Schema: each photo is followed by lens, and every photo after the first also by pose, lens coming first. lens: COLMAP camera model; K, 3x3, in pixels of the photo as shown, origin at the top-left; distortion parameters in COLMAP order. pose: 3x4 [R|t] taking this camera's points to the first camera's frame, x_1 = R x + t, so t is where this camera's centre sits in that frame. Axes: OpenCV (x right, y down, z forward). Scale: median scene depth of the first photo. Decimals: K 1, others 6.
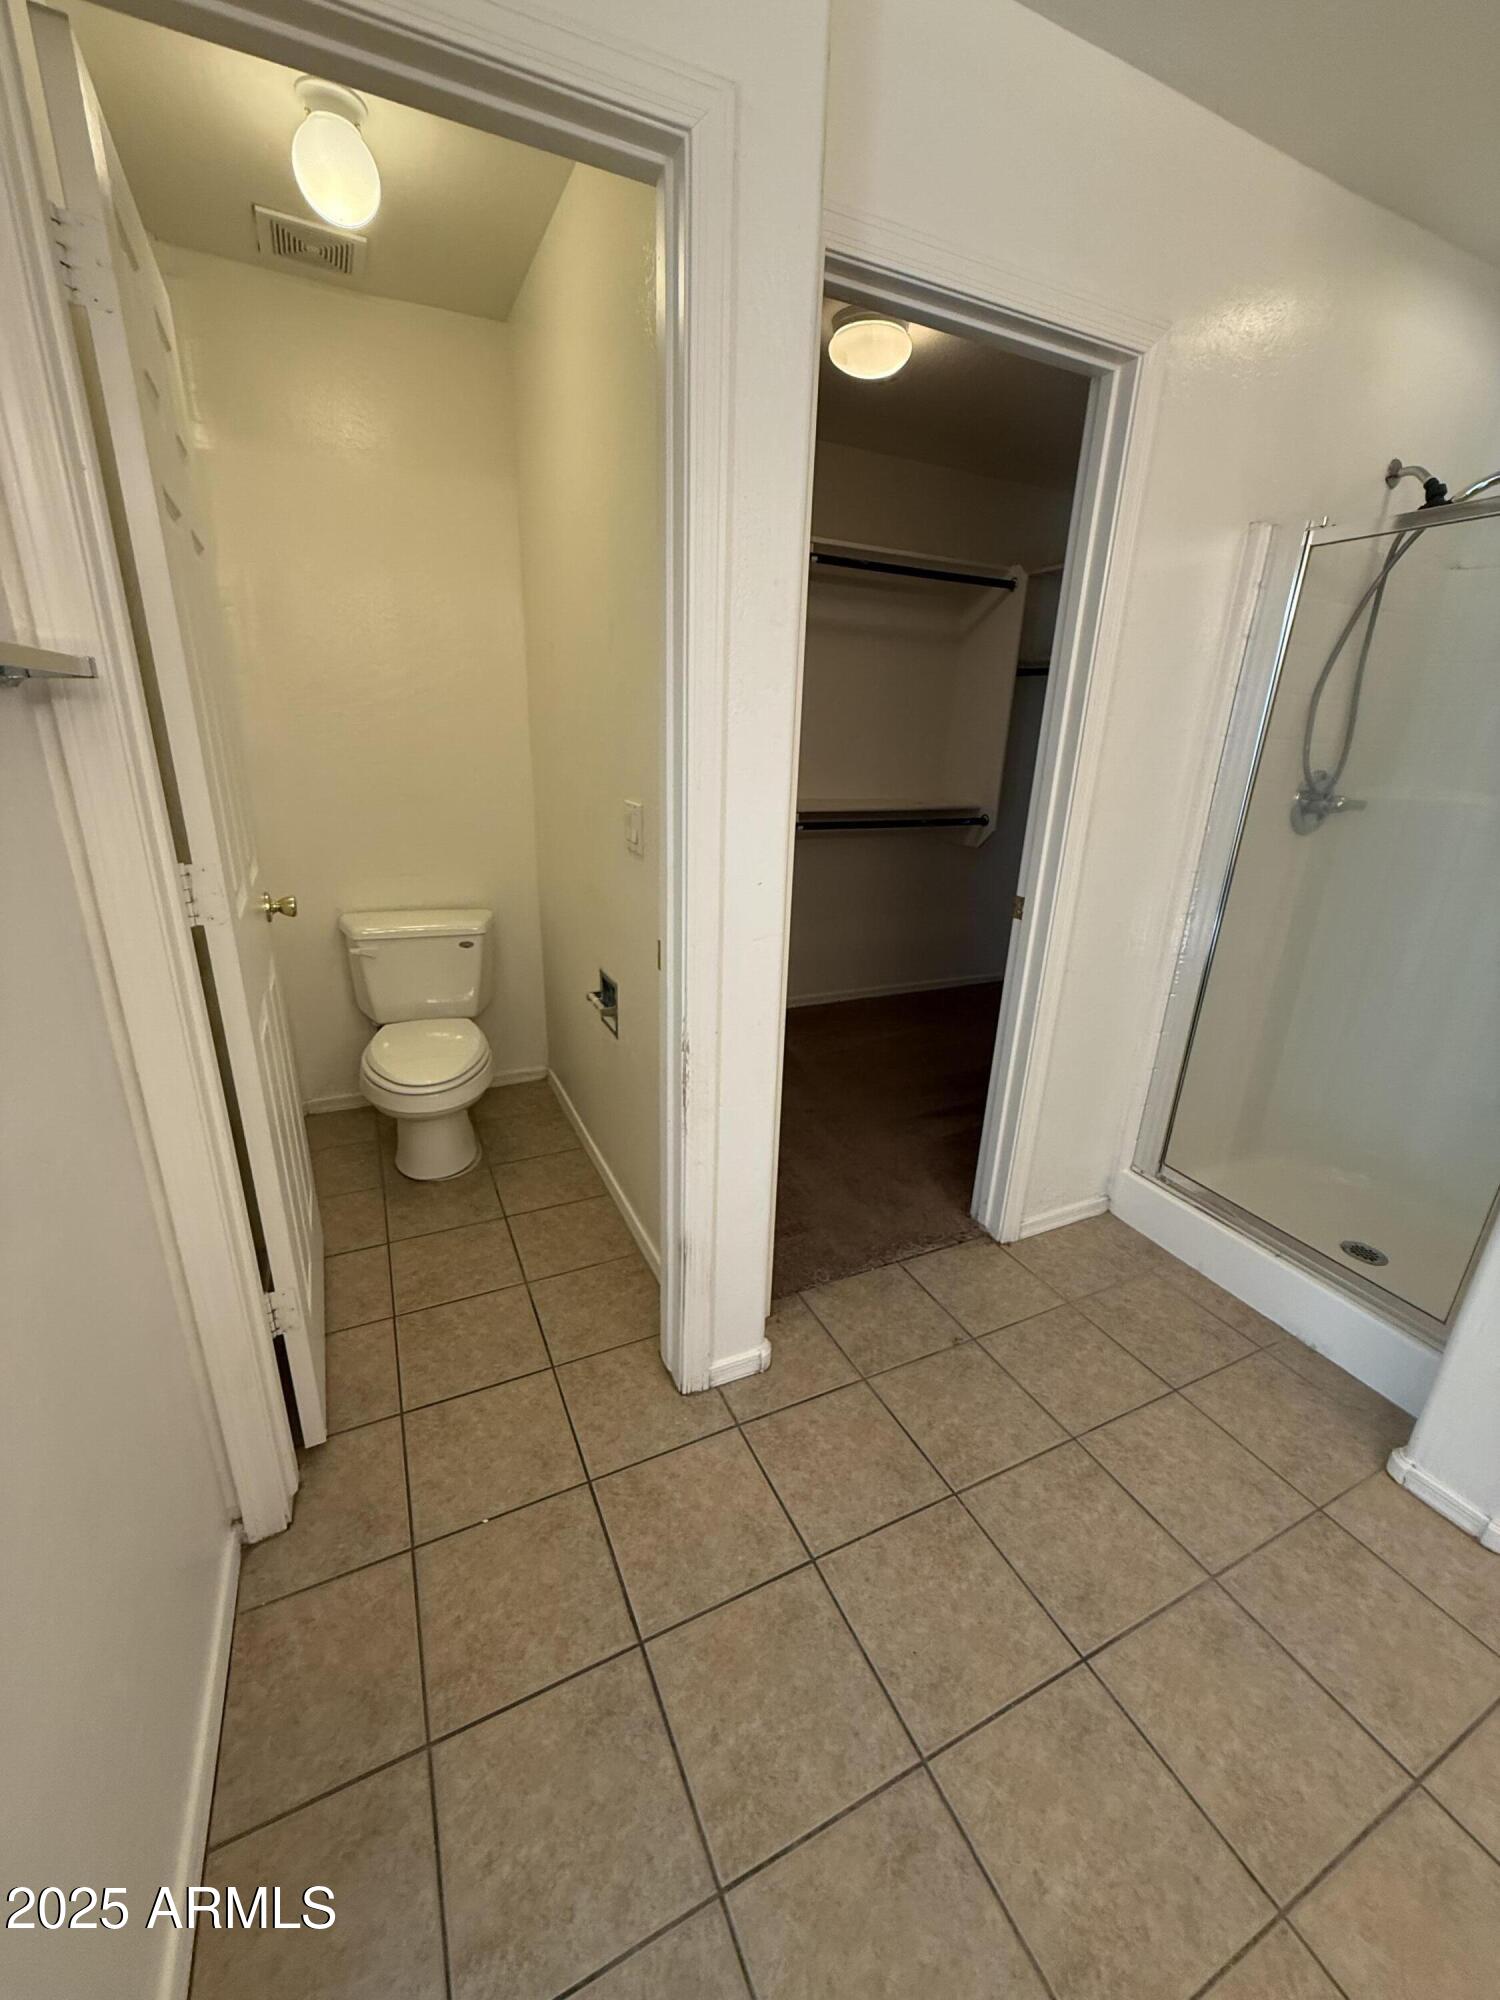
lens RADIAL K [[794.9, 0, 751.5], [0, 794.9, 998.8], [0, 0, 1]] dist [-0.000433, 0.000174]
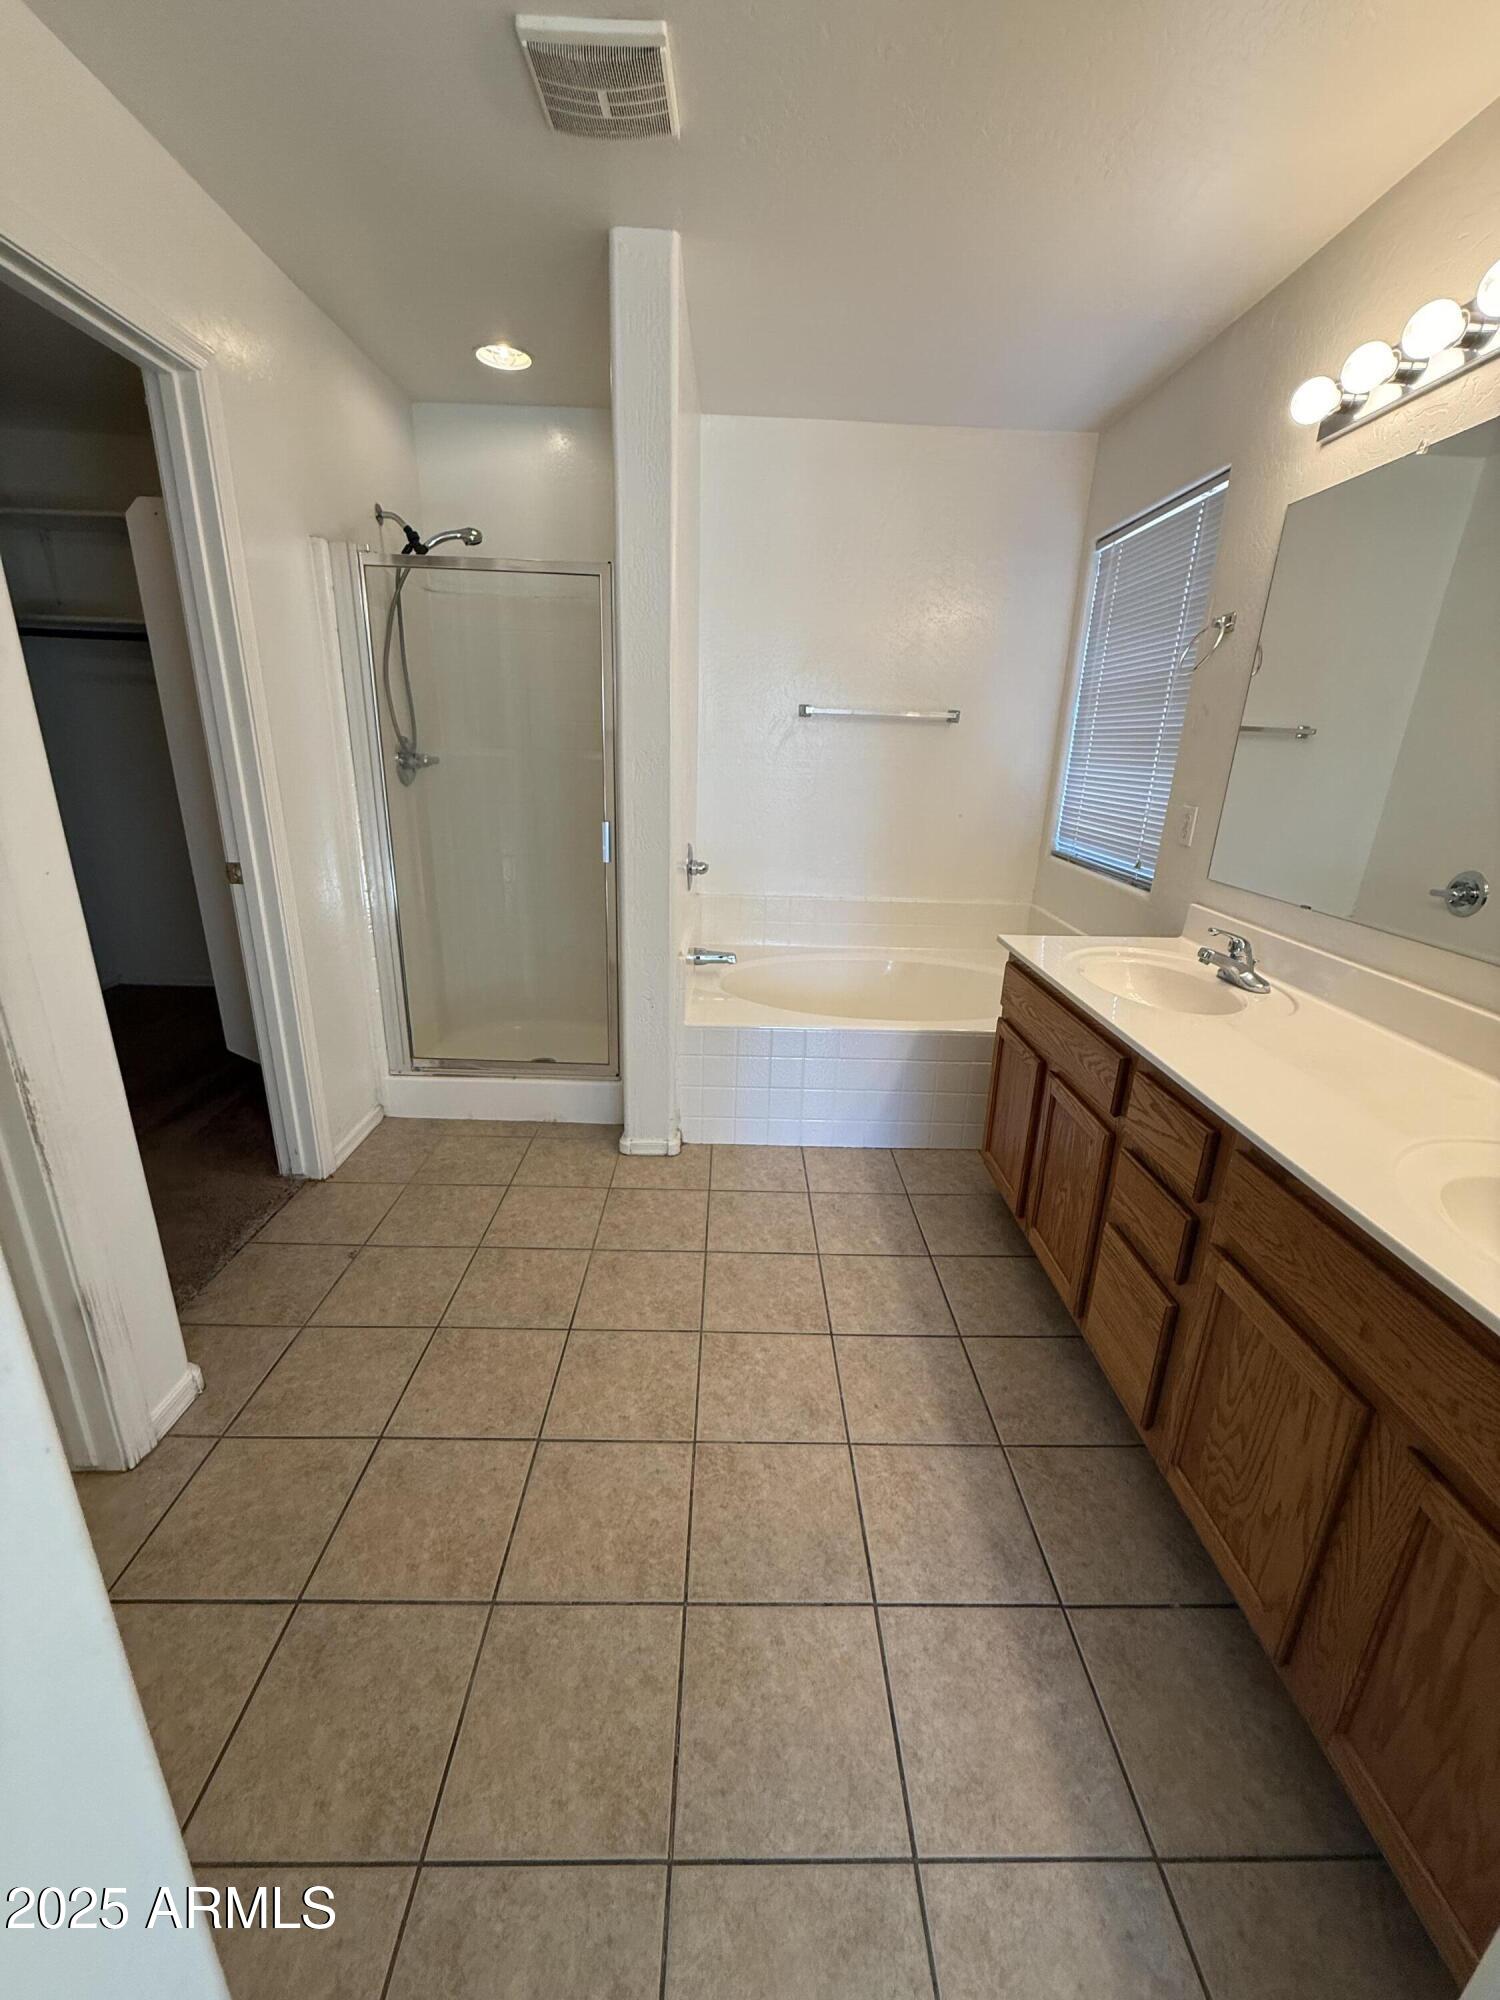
lens RADIAL K [[794.9, 0, 751.5], [0, 794.9, 998.8], [0, 0, 1]] dist [-0.000433, 0.000174]
pose [[0.419304, -0.304566, 0.855233, -0.378689], [0.276220, 0.940183, 0.199393, 0.024884], [-0.864805, 0.152626, 0.478349, -0.082596]]
